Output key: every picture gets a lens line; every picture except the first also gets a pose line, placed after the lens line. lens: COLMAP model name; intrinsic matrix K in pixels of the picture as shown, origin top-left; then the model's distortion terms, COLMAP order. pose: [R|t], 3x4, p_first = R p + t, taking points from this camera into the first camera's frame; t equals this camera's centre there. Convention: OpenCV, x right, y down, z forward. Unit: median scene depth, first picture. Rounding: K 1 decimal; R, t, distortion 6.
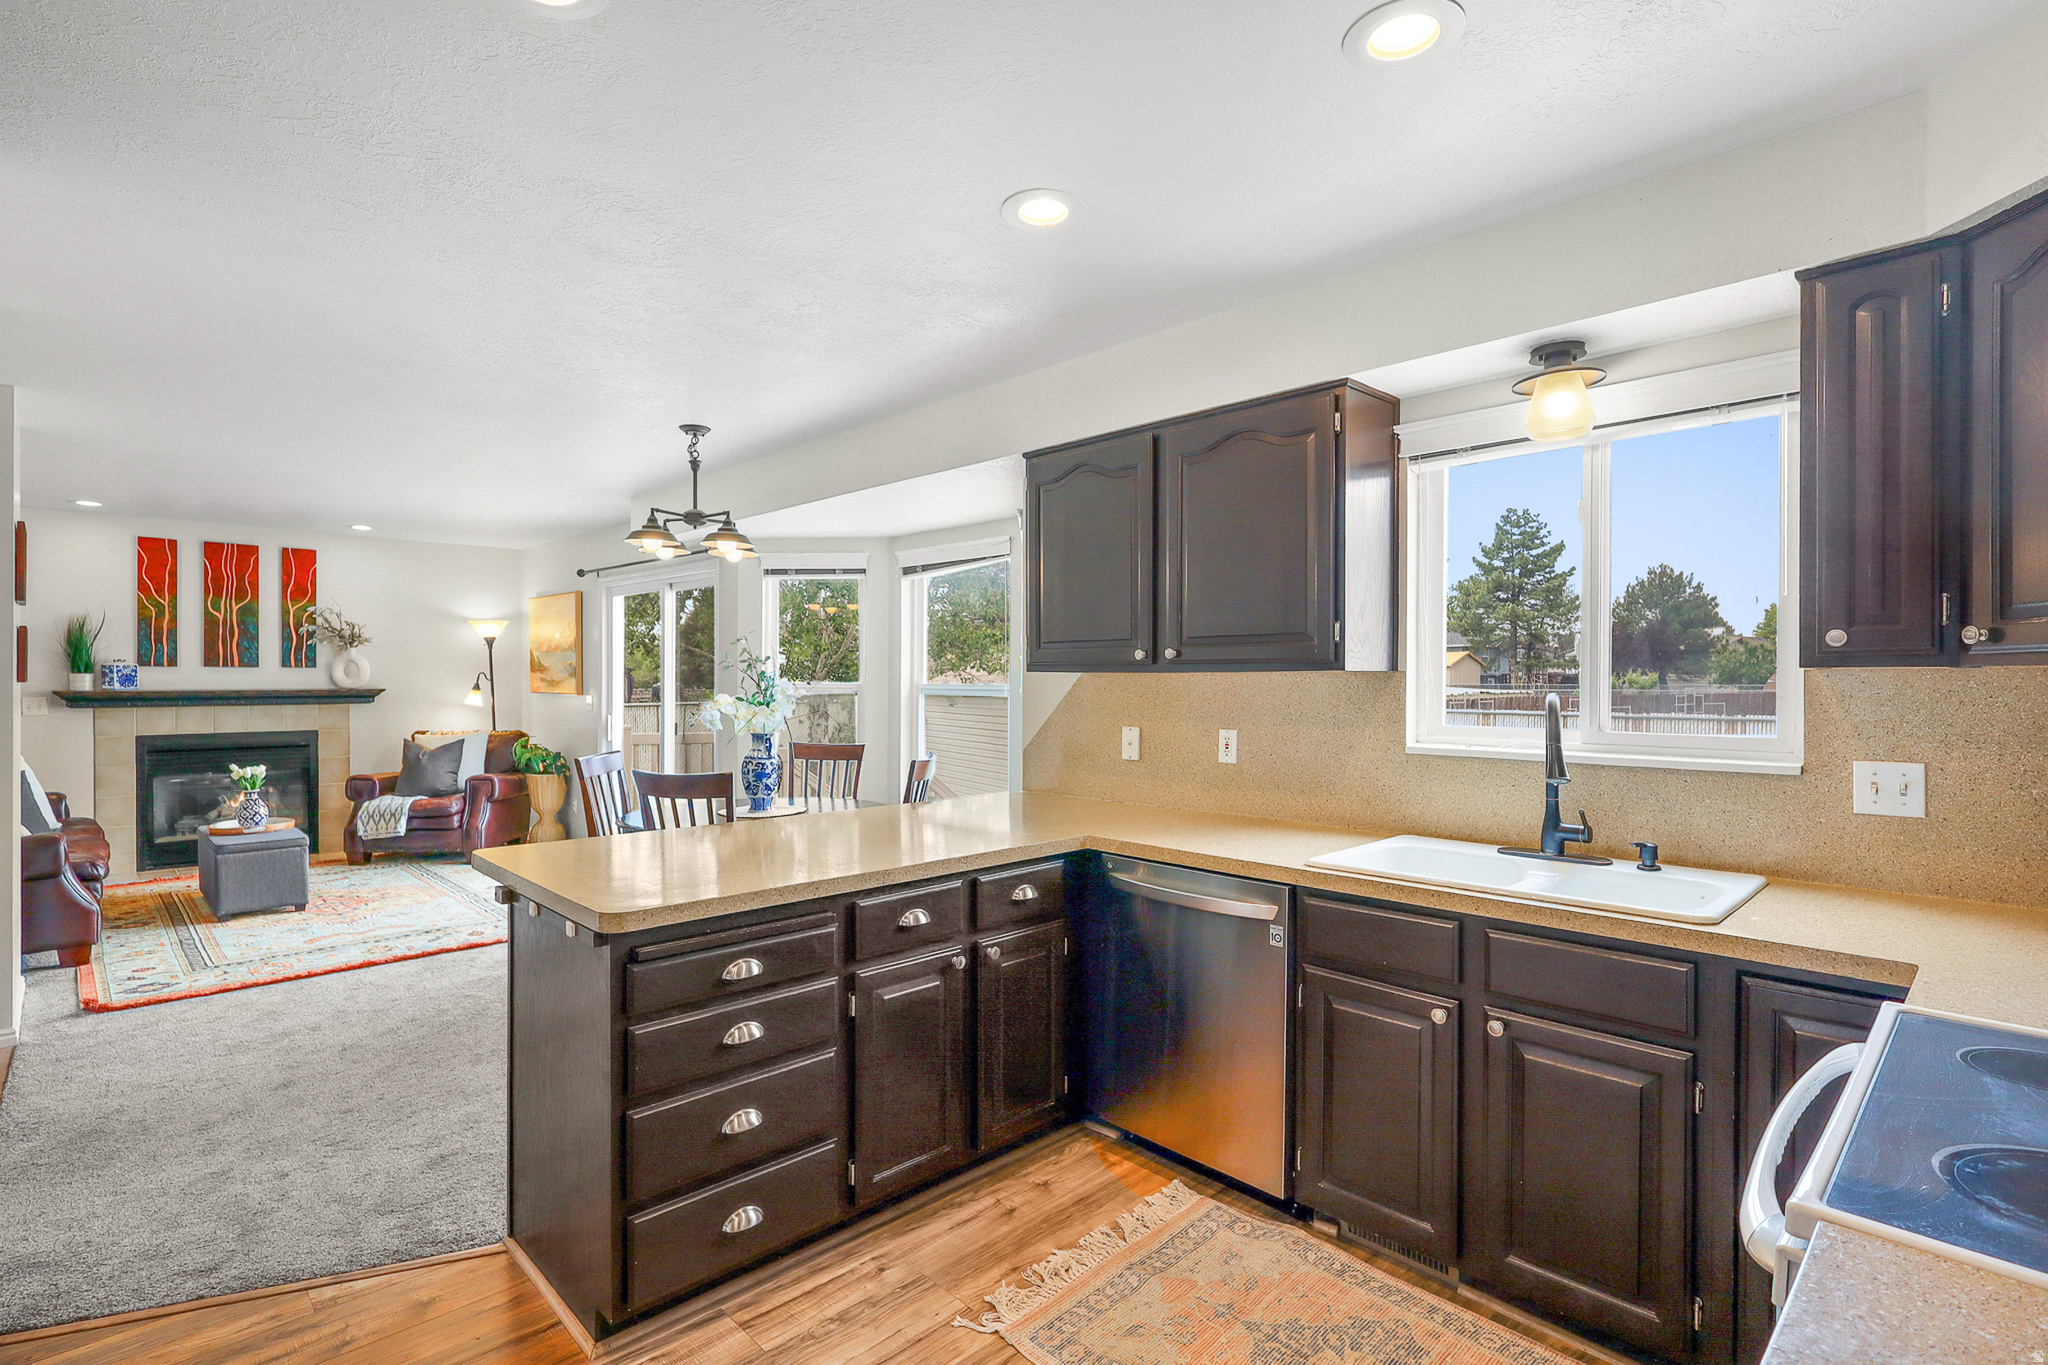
lens RADIAL K [[980.5, 0, 1024.0], [0, 980.5, 682.5], [0, 0, 1]] dist [0.001137, -0.000457]
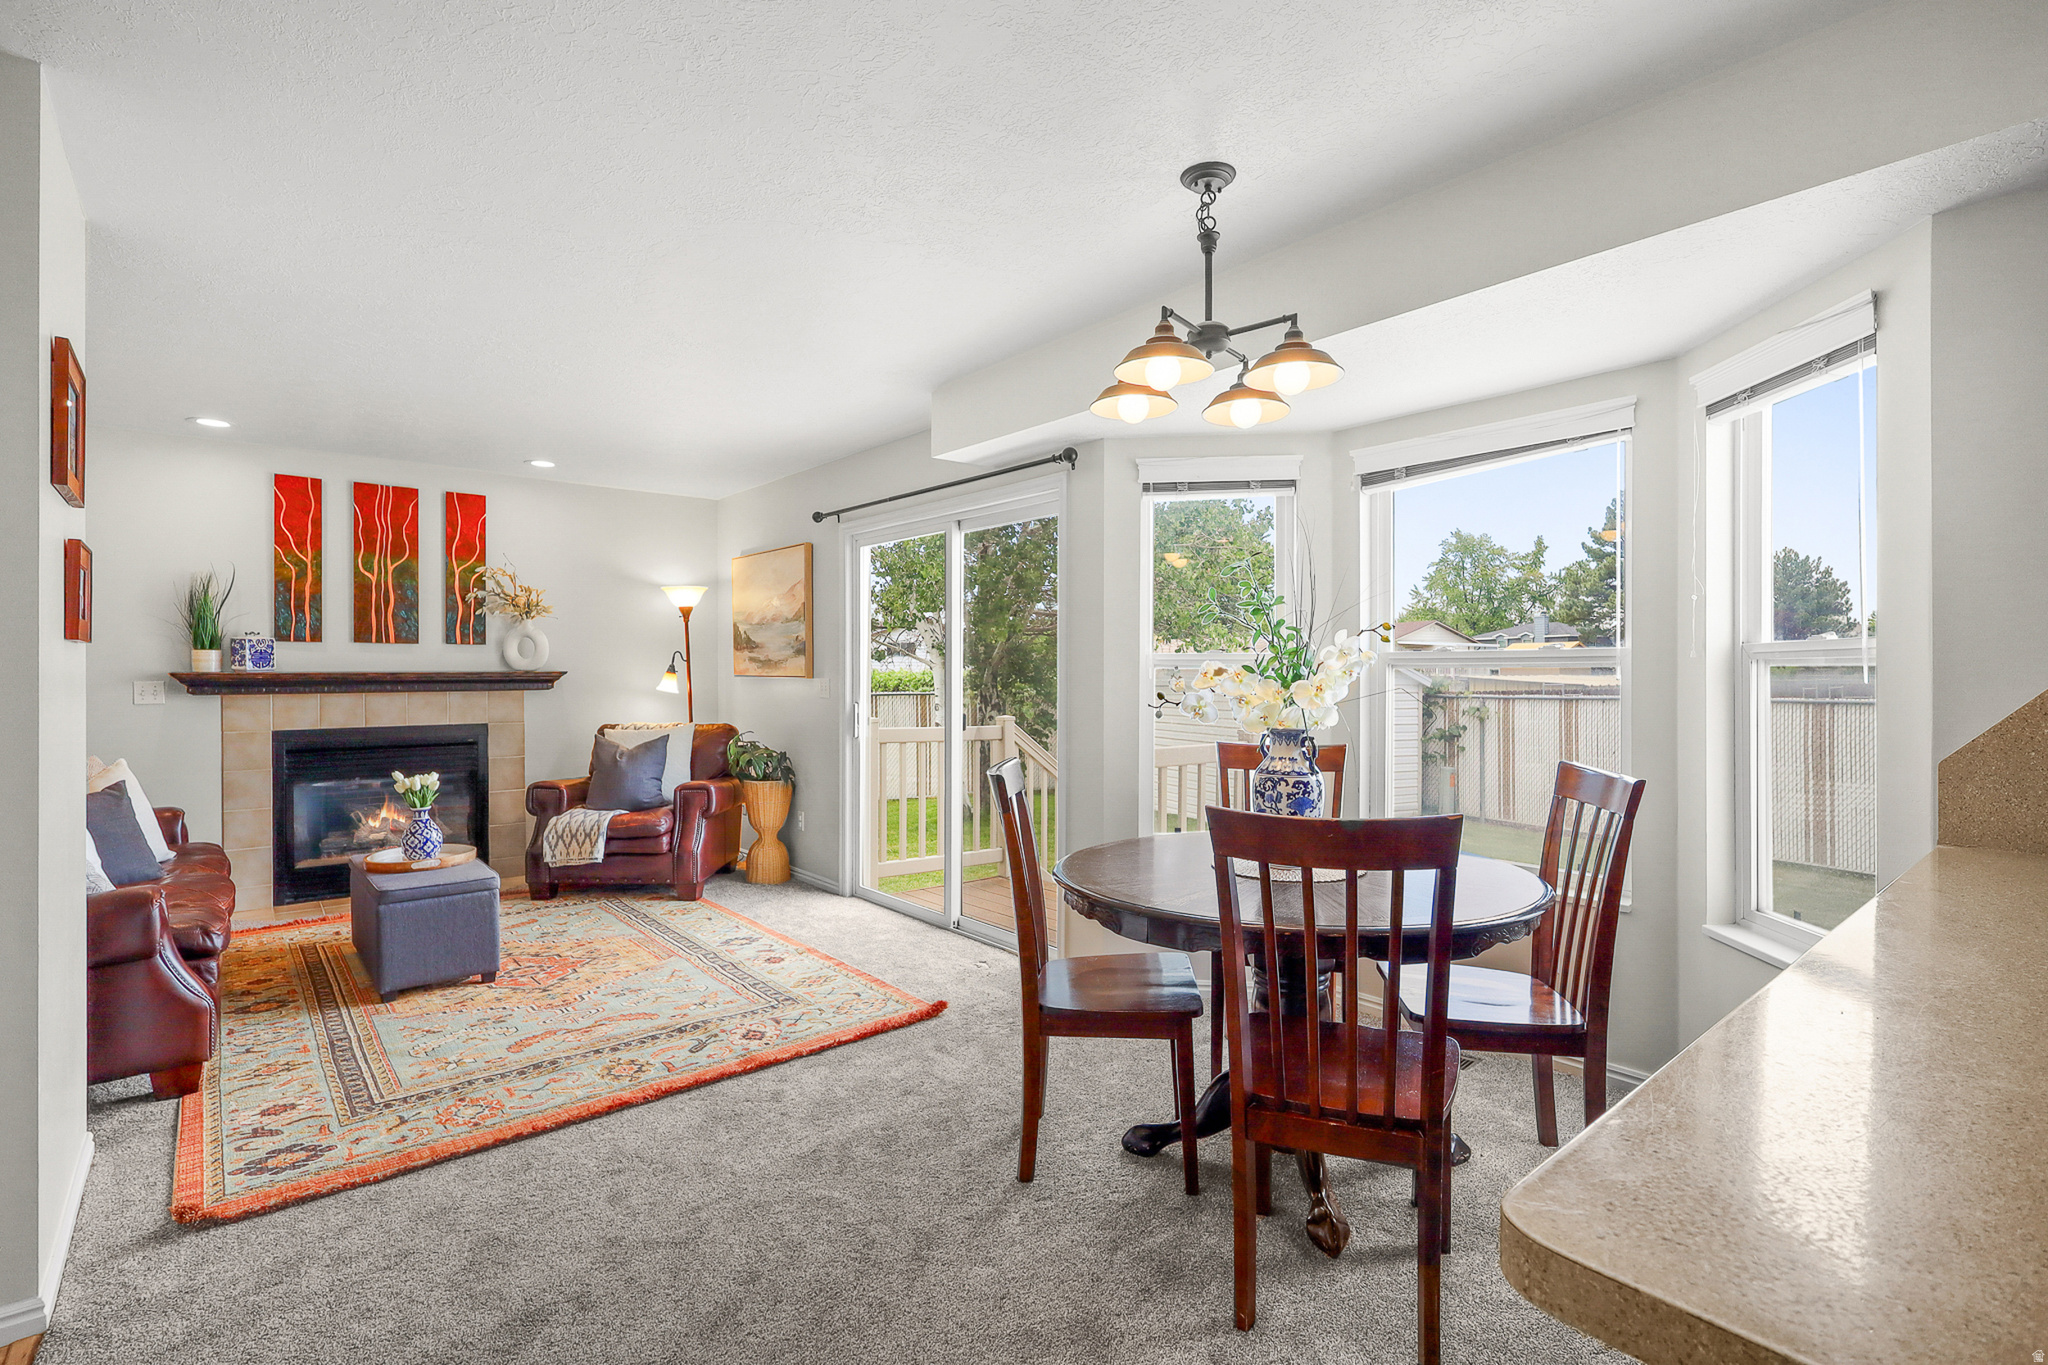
lens RADIAL K [[963.8, 0, 1018.7], [0, 963.8, 672.5], [0, 0, 1]] dist [-0.002227, -0.000230]
pose [[0.996655, -0.004435, -0.081606, -0.249614], [0.004085, 0.999982, -0.004445, 0.013741], [0.081624, 0.004097, 0.996655, 0.283541]]
